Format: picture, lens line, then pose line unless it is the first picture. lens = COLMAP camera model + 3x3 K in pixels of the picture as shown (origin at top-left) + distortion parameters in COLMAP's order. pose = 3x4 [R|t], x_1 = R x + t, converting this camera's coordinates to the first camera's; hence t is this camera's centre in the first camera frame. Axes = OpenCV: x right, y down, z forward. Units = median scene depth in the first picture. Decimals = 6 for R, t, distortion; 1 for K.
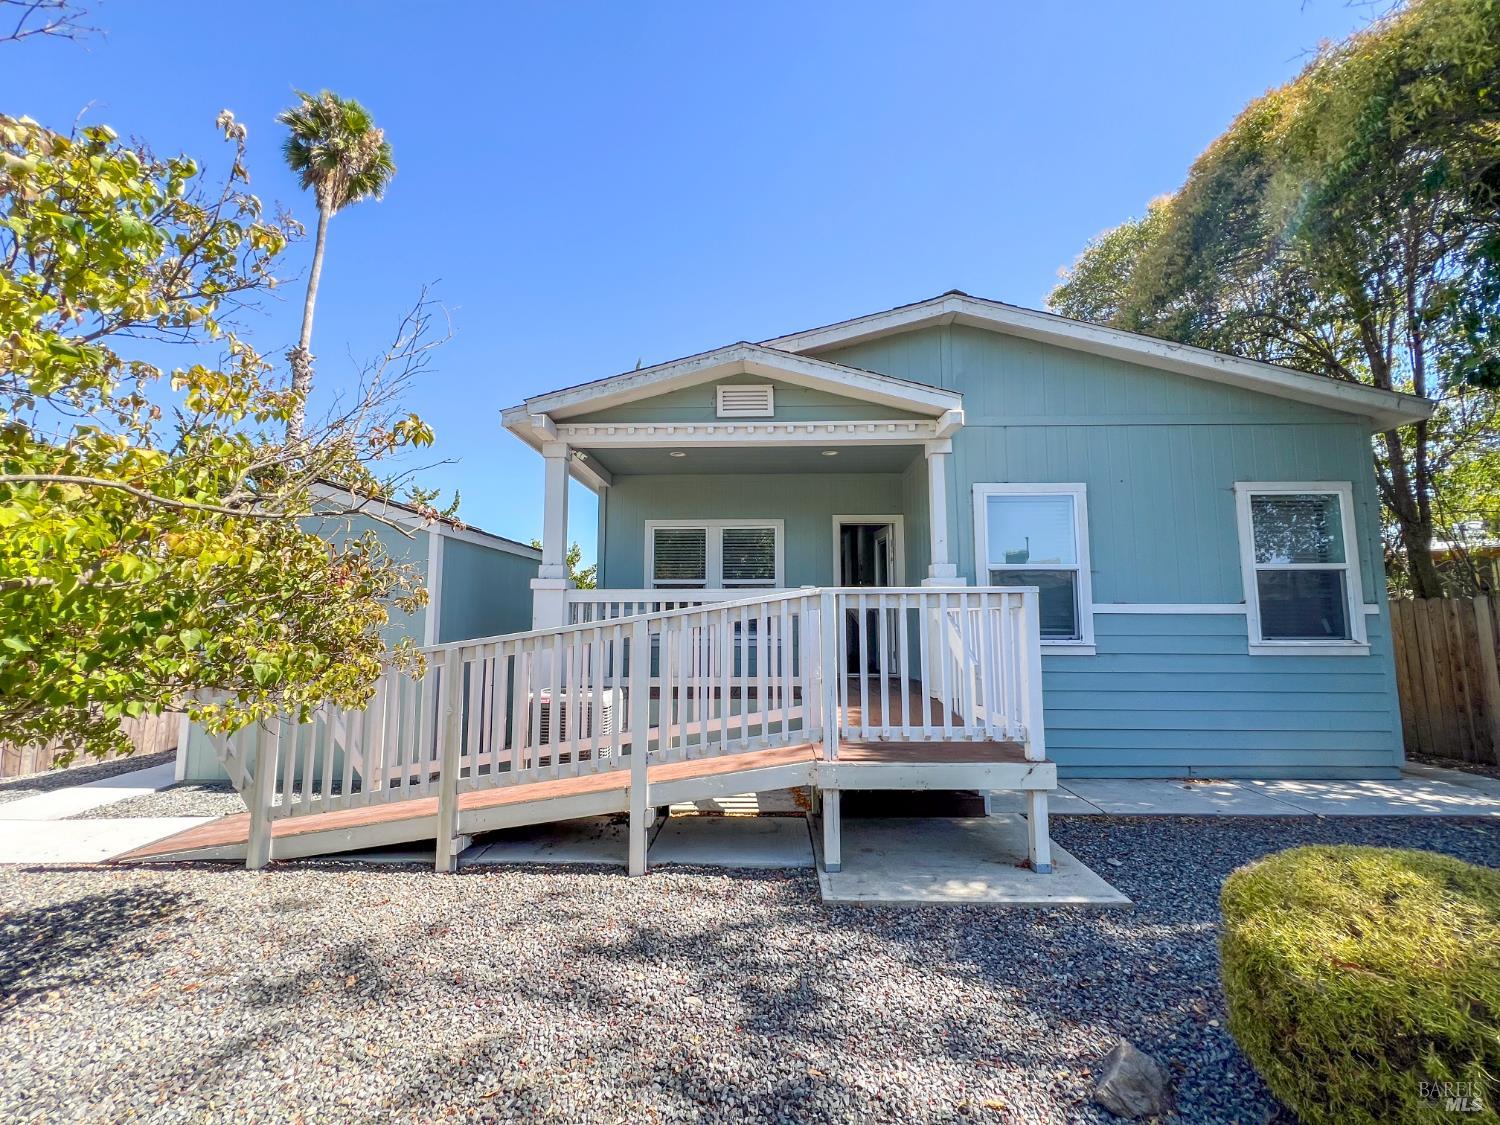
lens RADIAL K [[604.0, 0, 750.9], [0, 604.0, 559.2], [0, 0, 1]] dist [-0.003540, 0.000038]
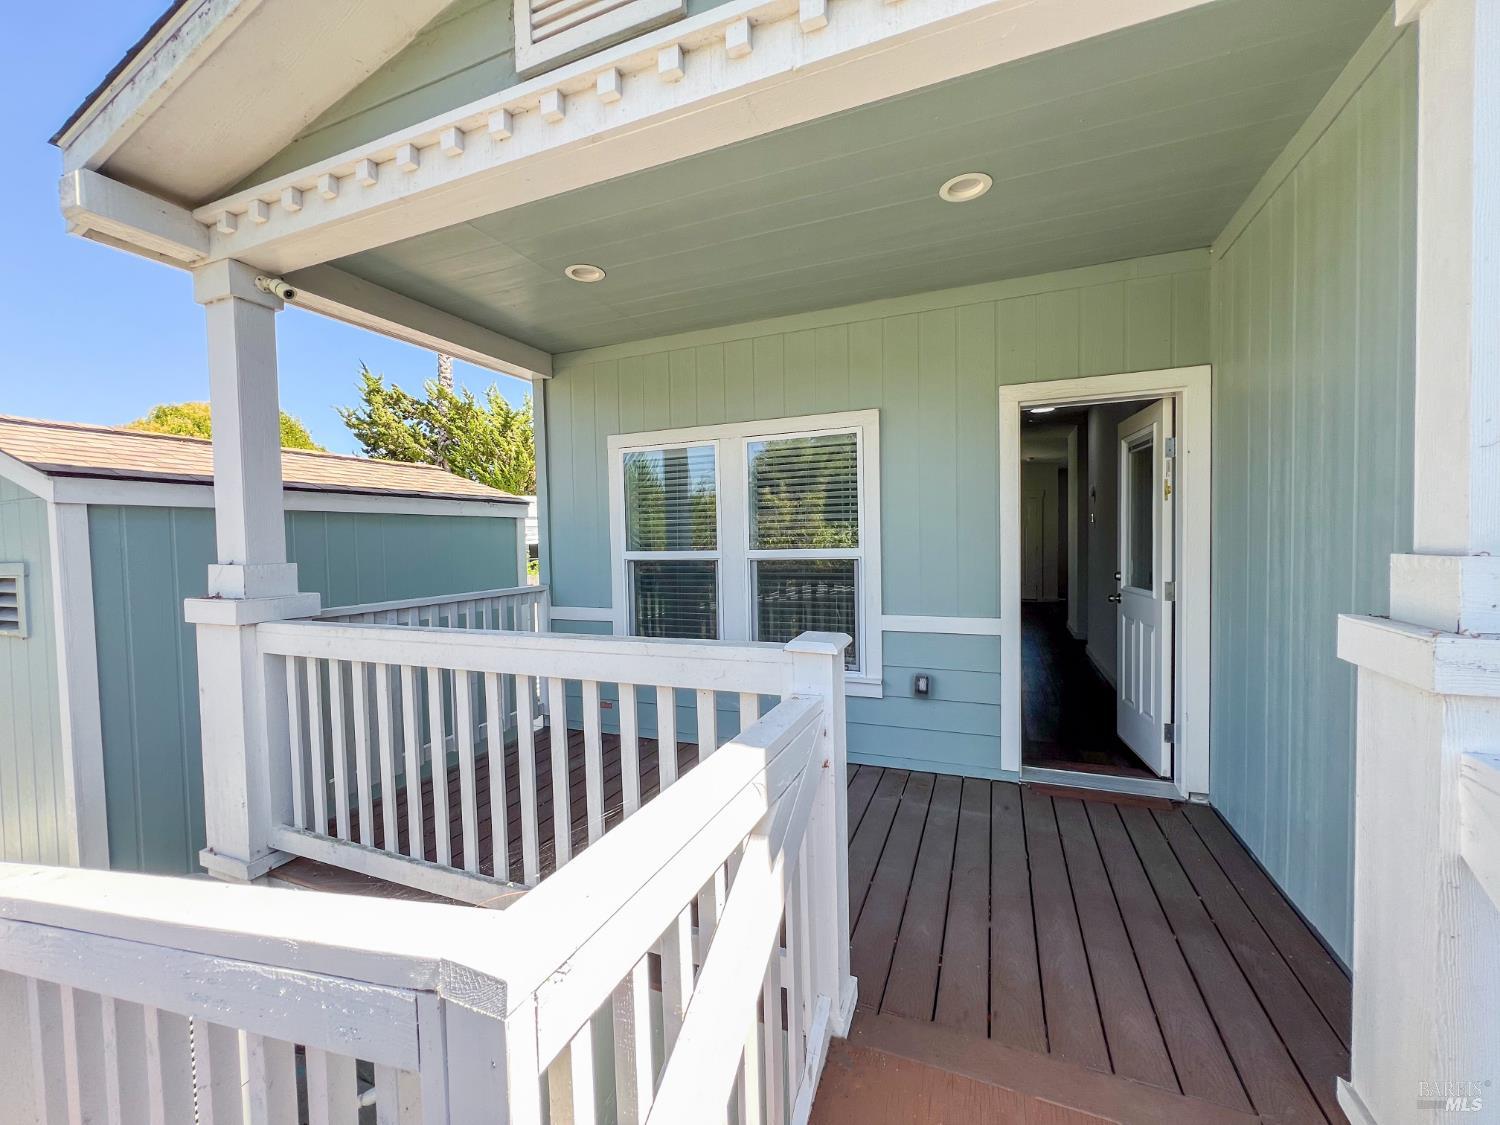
lens RADIAL K [[604.0, 0, 750.8], [0, 604.0, 562.3], [0, 0, 1]] dist [-0.003540, 0.000038]
pose [[0.935493, -0.004255, -0.353319, 0.119648], [0.056287, 0.988954, 0.137123, -0.022048], [0.348832, -0.148165, 0.925399, 0.544100]]
